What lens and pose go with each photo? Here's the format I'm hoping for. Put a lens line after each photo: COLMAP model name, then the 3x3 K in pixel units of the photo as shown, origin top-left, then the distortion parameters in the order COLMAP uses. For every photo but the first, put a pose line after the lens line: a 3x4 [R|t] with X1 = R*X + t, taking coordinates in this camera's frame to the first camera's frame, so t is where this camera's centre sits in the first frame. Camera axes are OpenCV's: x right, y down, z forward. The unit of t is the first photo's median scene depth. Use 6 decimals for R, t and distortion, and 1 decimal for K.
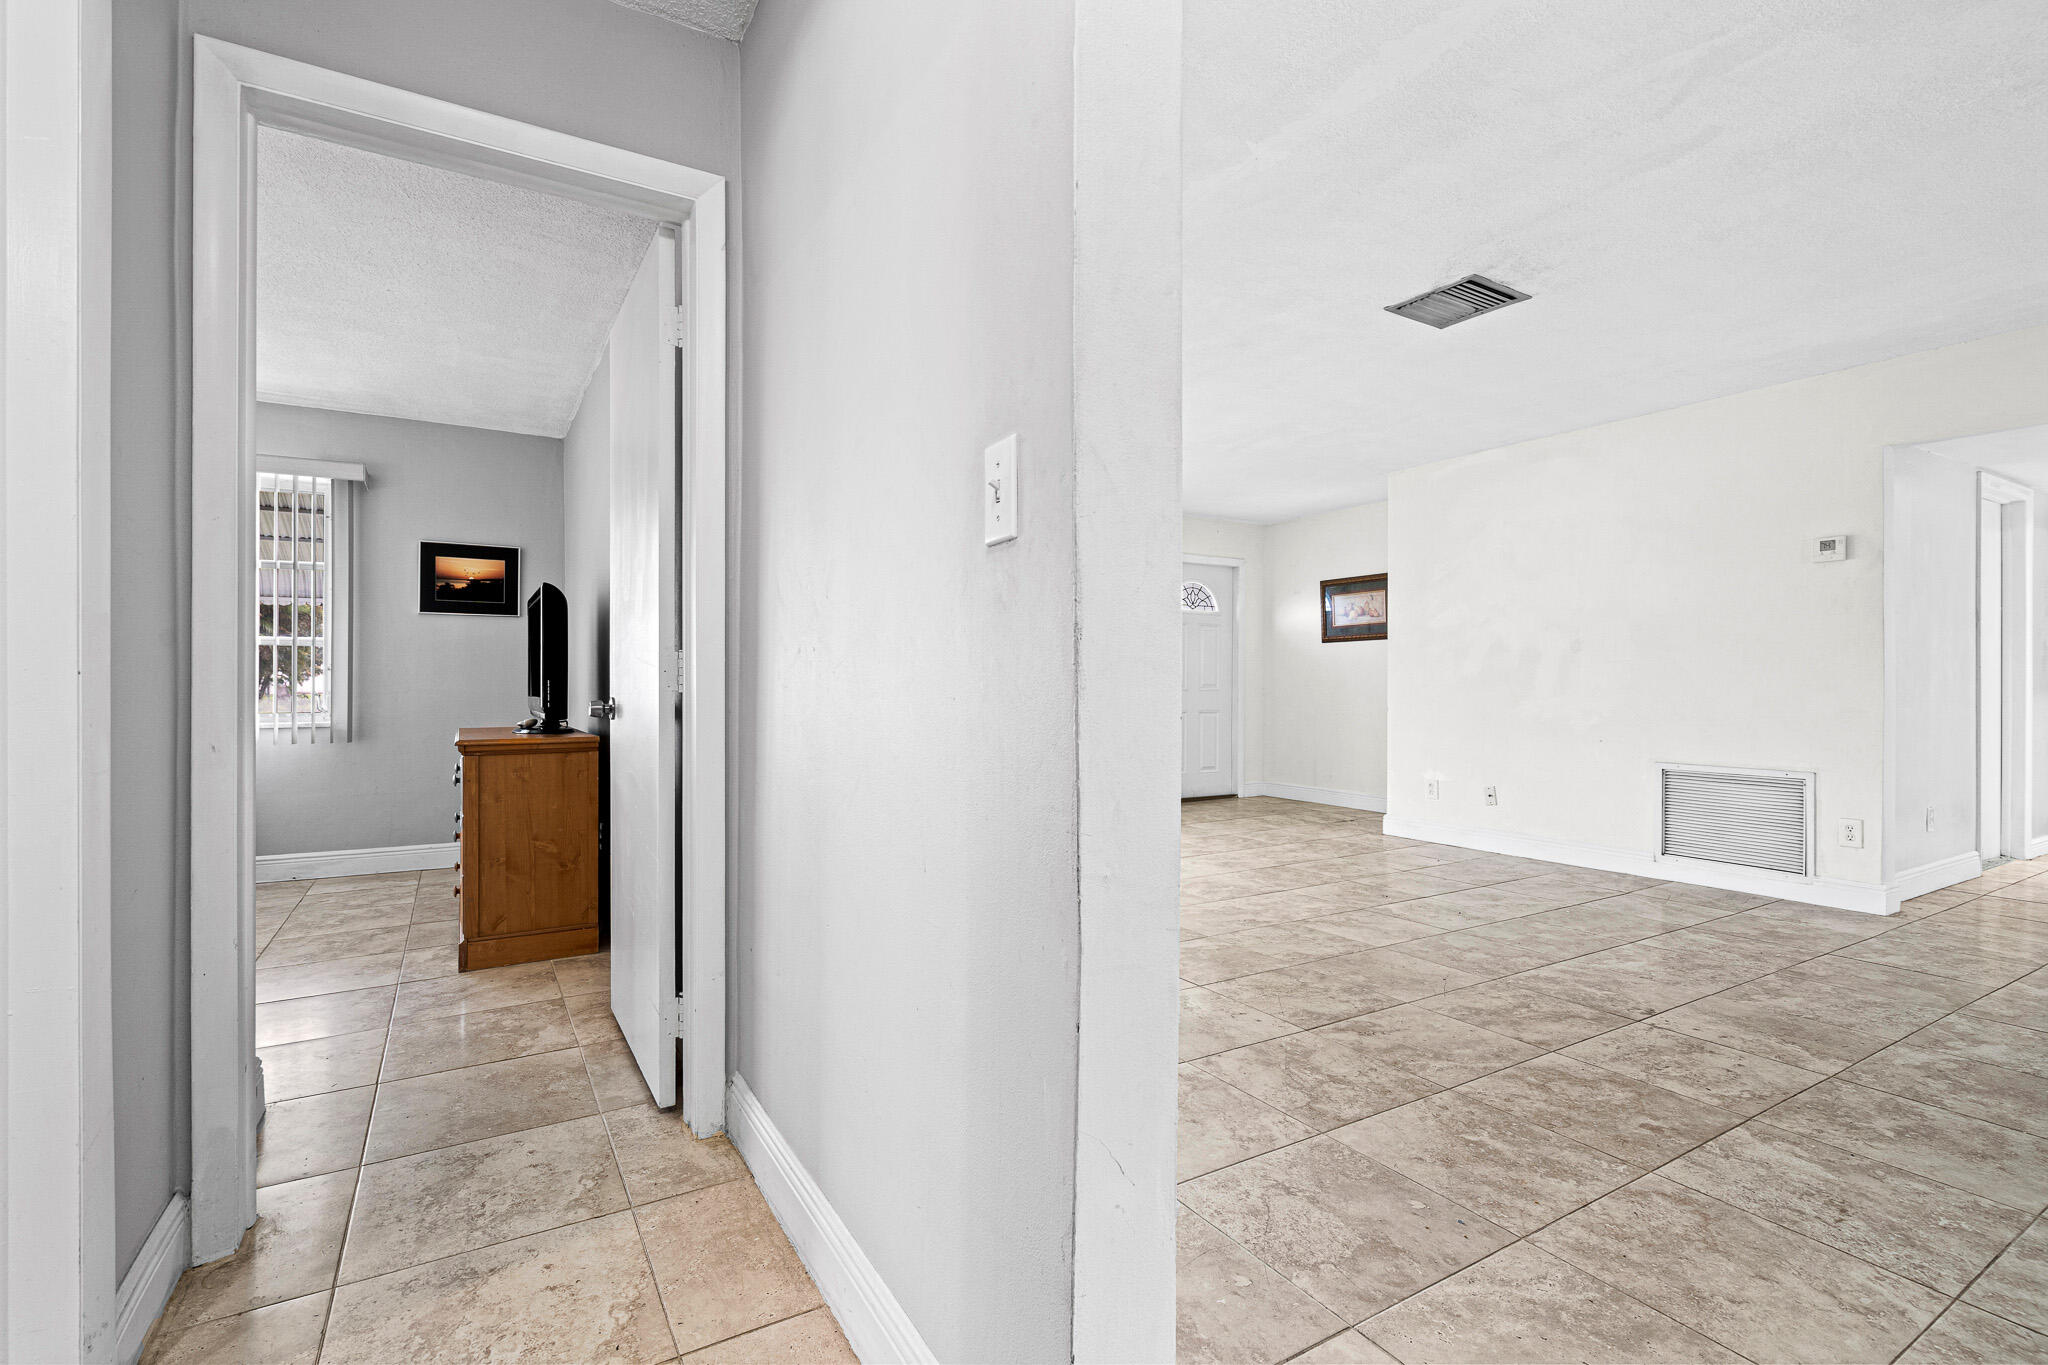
lens RADIAL K [[927.8, 0, 1019.3], [0, 927.8, 678.4], [0, 0, 1]] dist [0.000442, 0.000561]
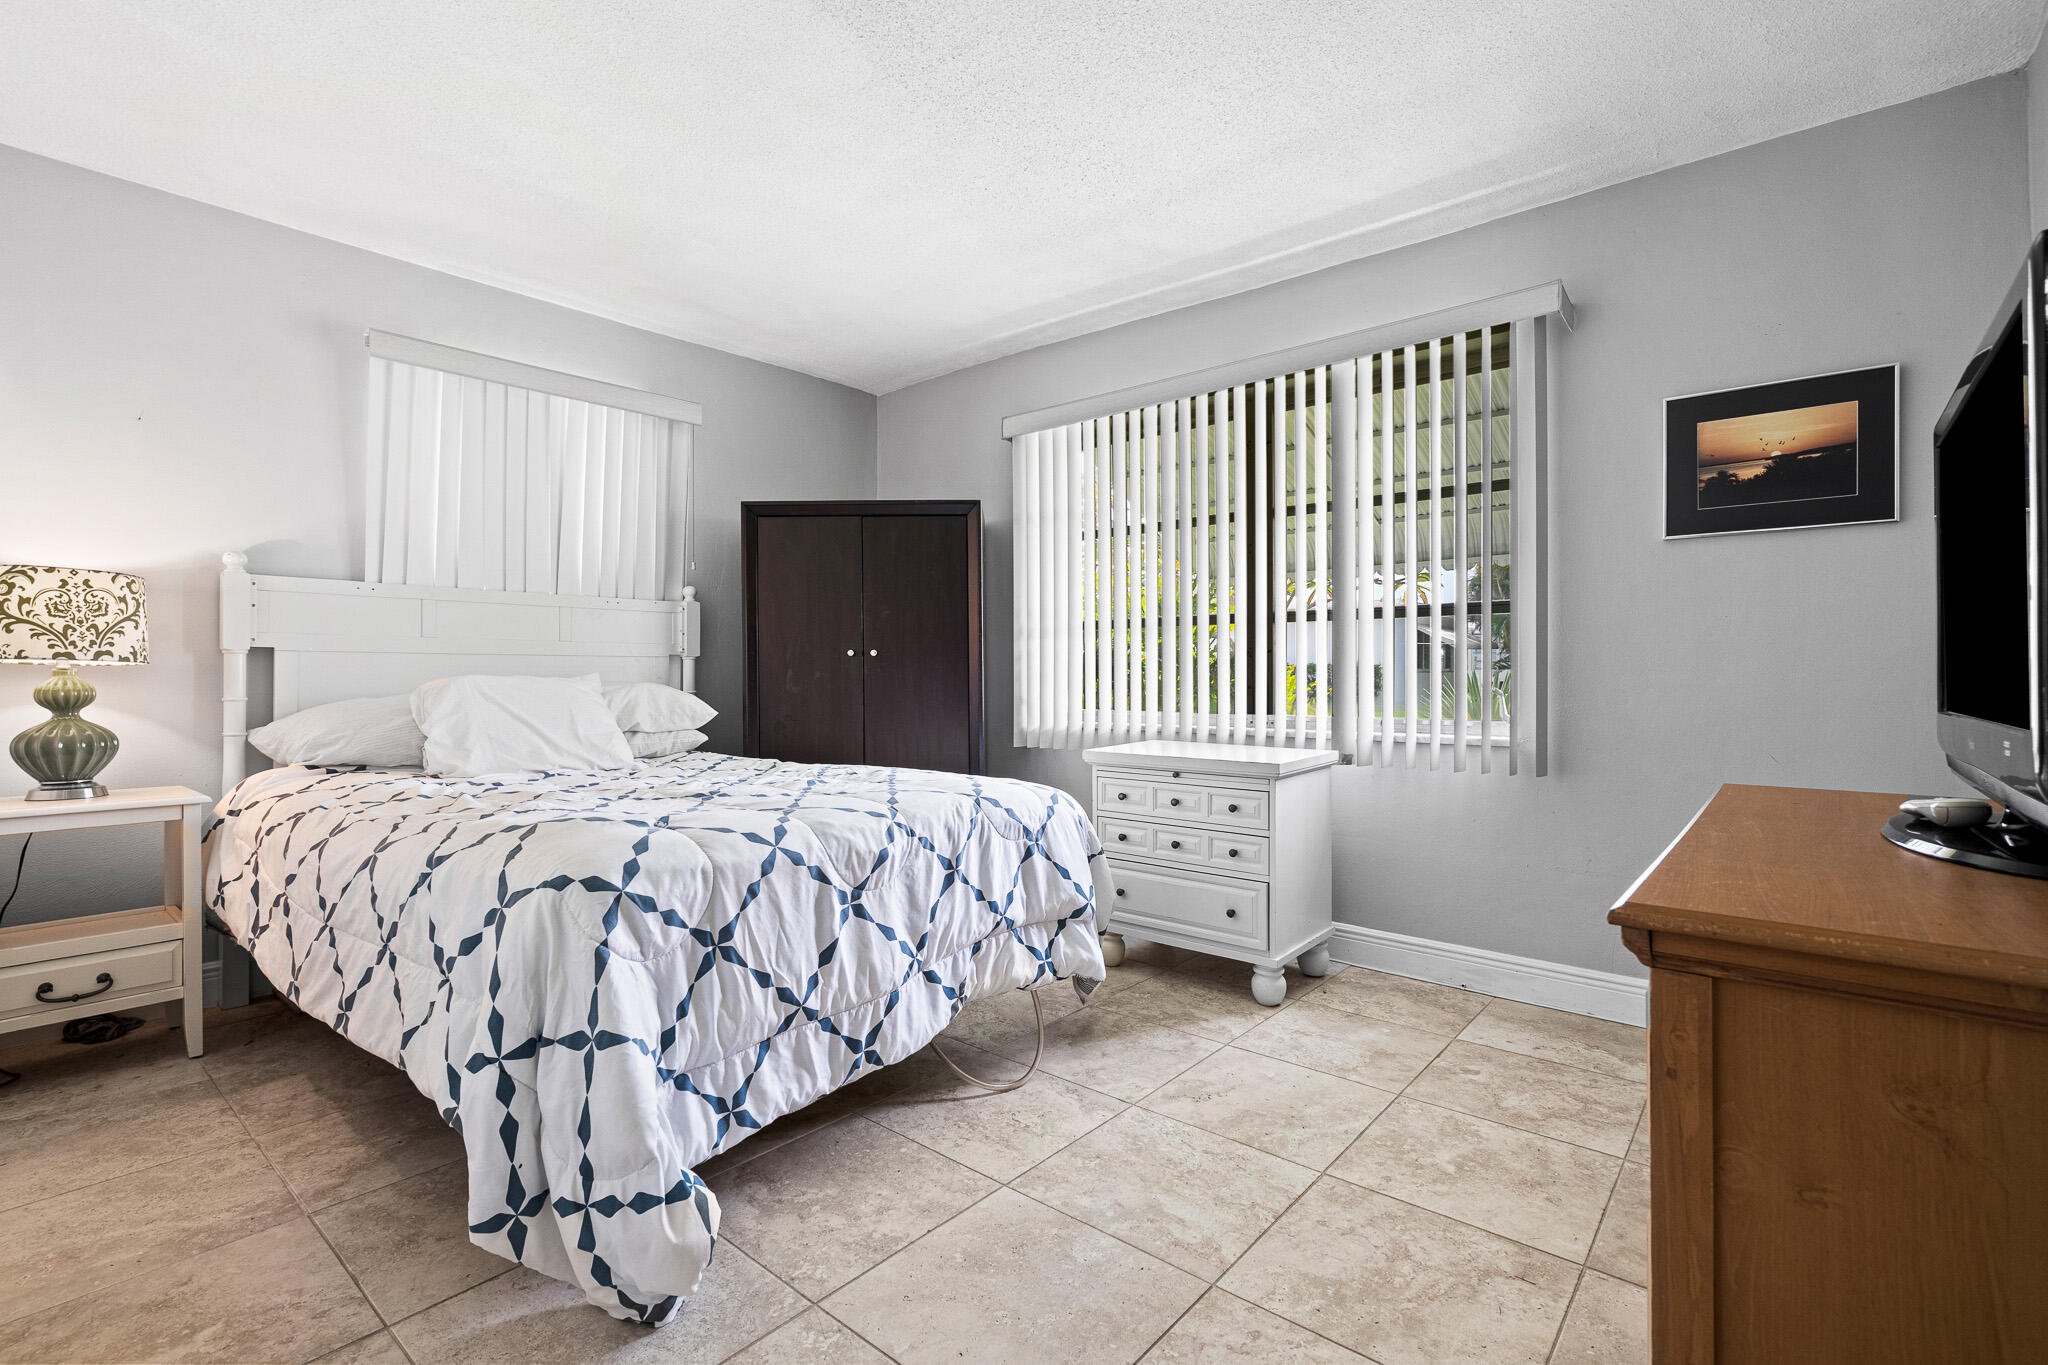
lens RADIAL K [[927.8, 0, 1019.3], [0, 927.8, 678.4], [0, 0, 1]] dist [0.000442, 0.000561]
pose [[0.319786, 0.005649, -0.947473, -0.420088], [0.006606, 0.999945, 0.008192, 0.001861], [0.947467, -0.008879, 0.319731, 0.766356]]
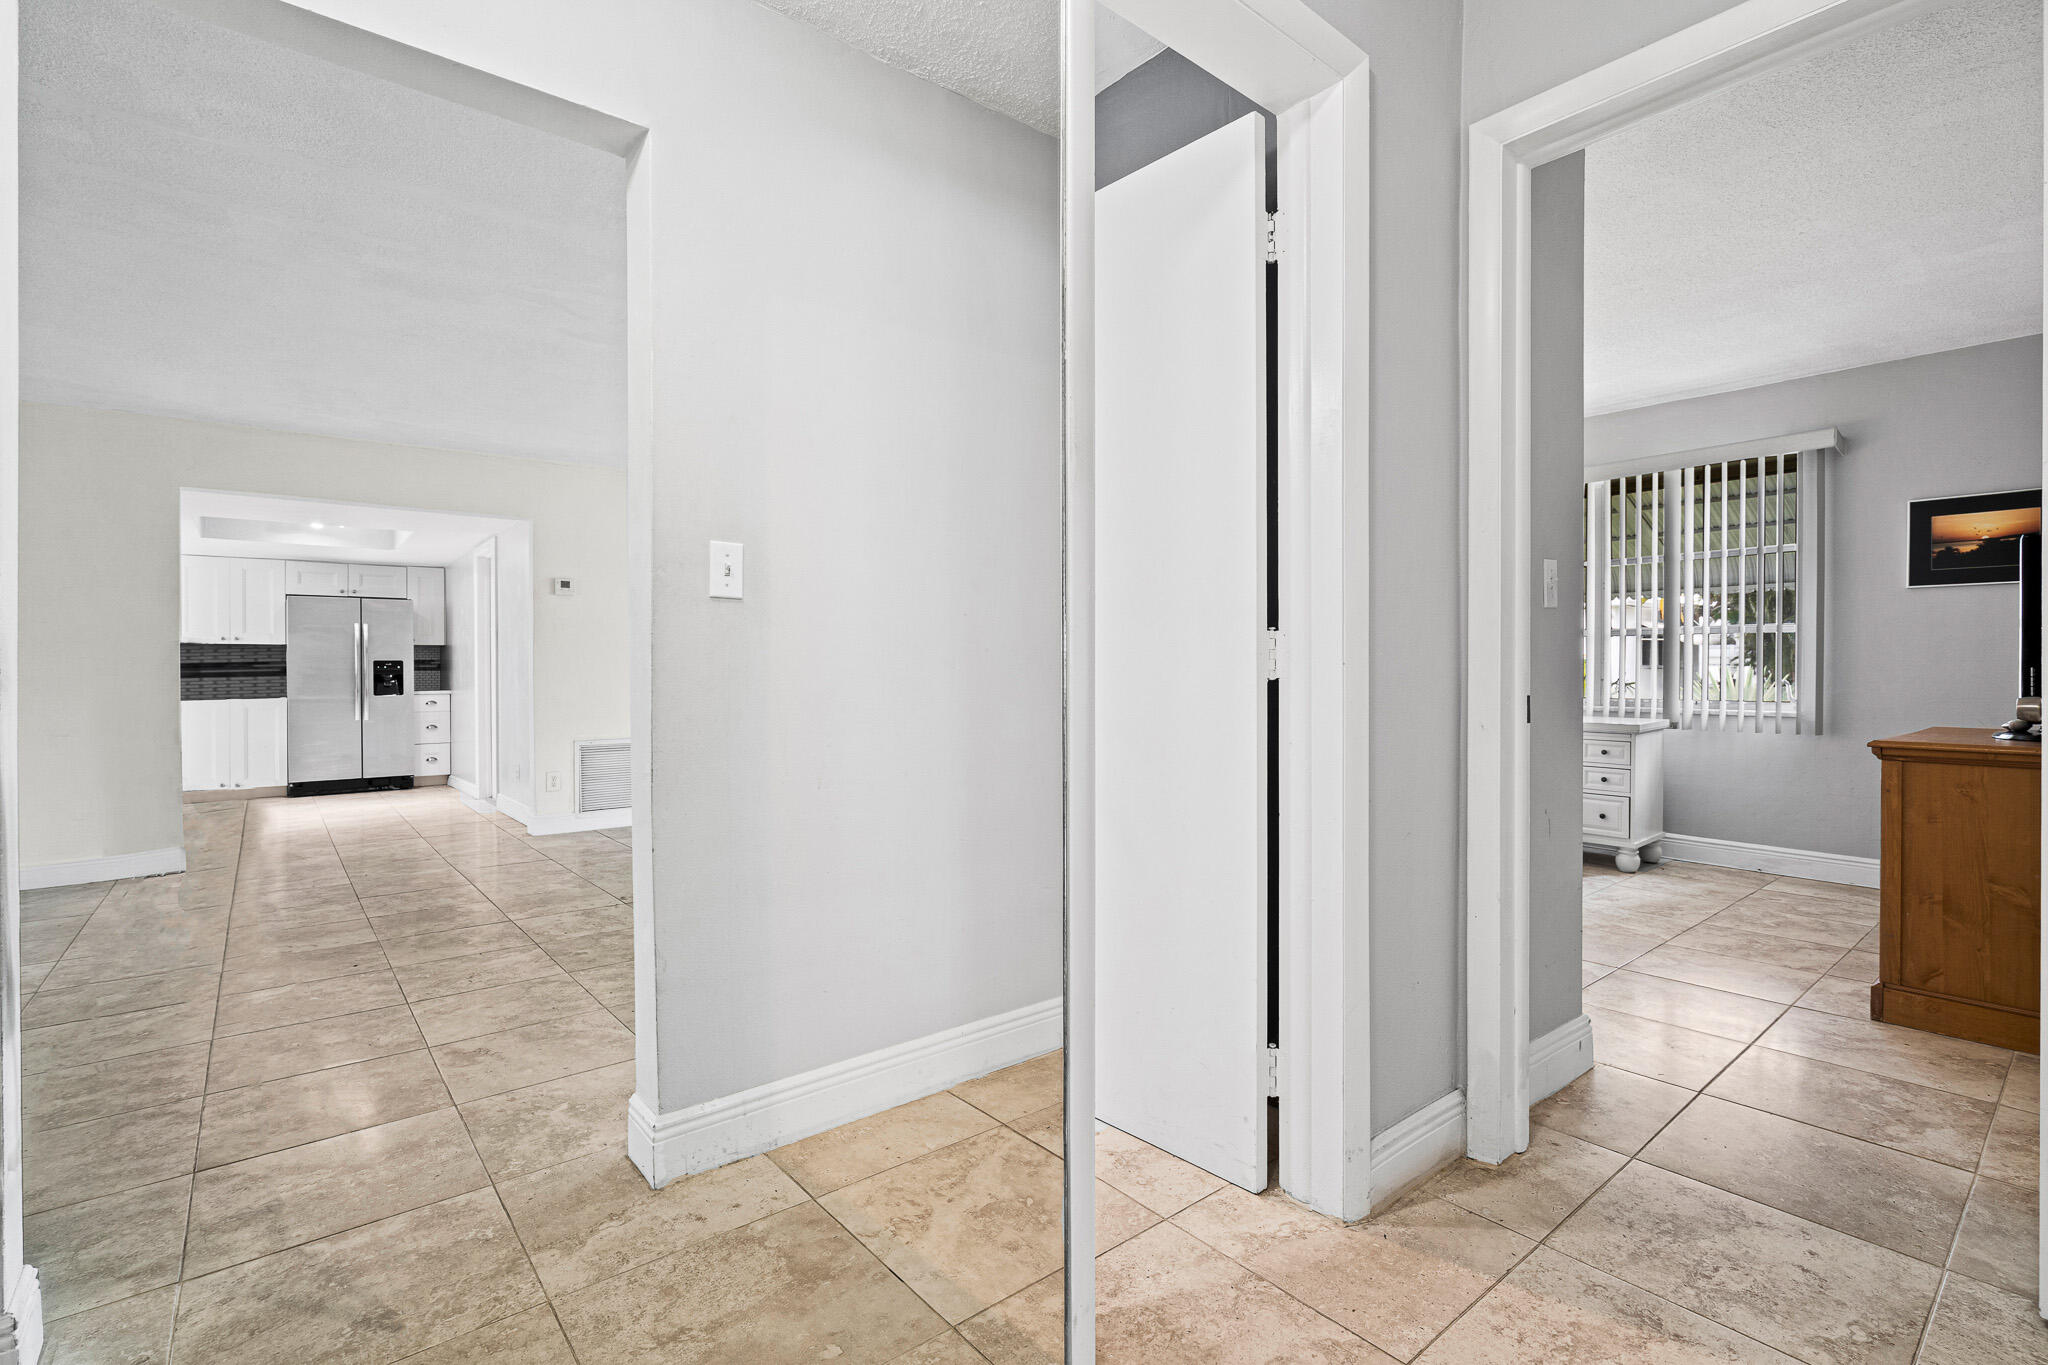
lens RADIAL K [[927.8, 0, 1019.3], [0, 927.8, 678.4], [0, 0, 1]] dist [0.000442, 0.000561]
pose [[0.150057, 0.010675, -0.988620, 0.101028], [0.003521, 0.999930, 0.011332, -0.000814], [0.988671, -0.005181, 0.150009, 0.122289]]
